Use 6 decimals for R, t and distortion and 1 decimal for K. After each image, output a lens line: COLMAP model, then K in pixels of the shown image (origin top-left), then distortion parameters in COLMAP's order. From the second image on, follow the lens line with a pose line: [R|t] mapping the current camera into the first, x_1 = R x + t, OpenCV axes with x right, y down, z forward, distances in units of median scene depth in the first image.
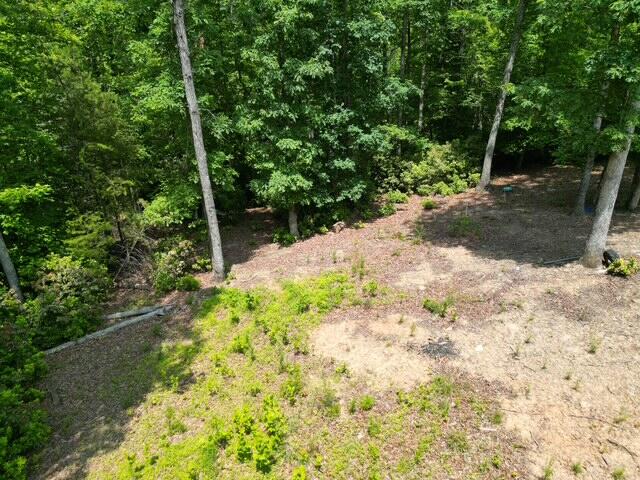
lens RADIAL K [[449.0, 0, 320.4], [0, 449.0, 234.7], [0, 0, 1]] dist [0.064461, -0.050600]
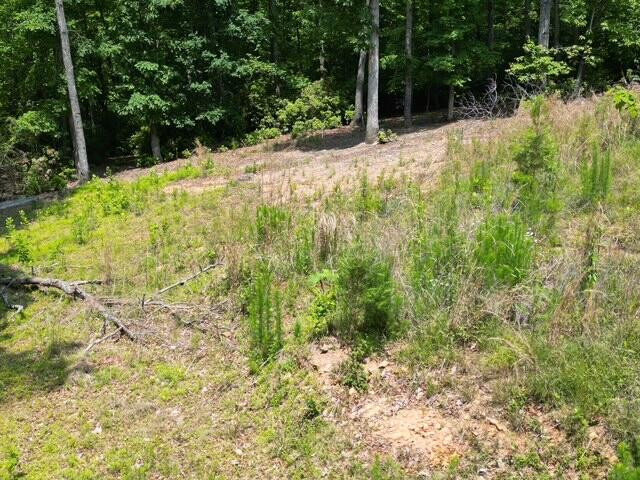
lens RADIAL K [[837.3, 0, 321.7], [0, 837.3, 246.5], [0, 0, 1]] dist [0.100458, 0.000000]
pose [[0.996695, -0.021708, 0.078280, 0.183145], [0.027933, 0.996457, -0.079325, 0.409056], [-0.076280, 0.081250, 0.993771, -1.045887]]
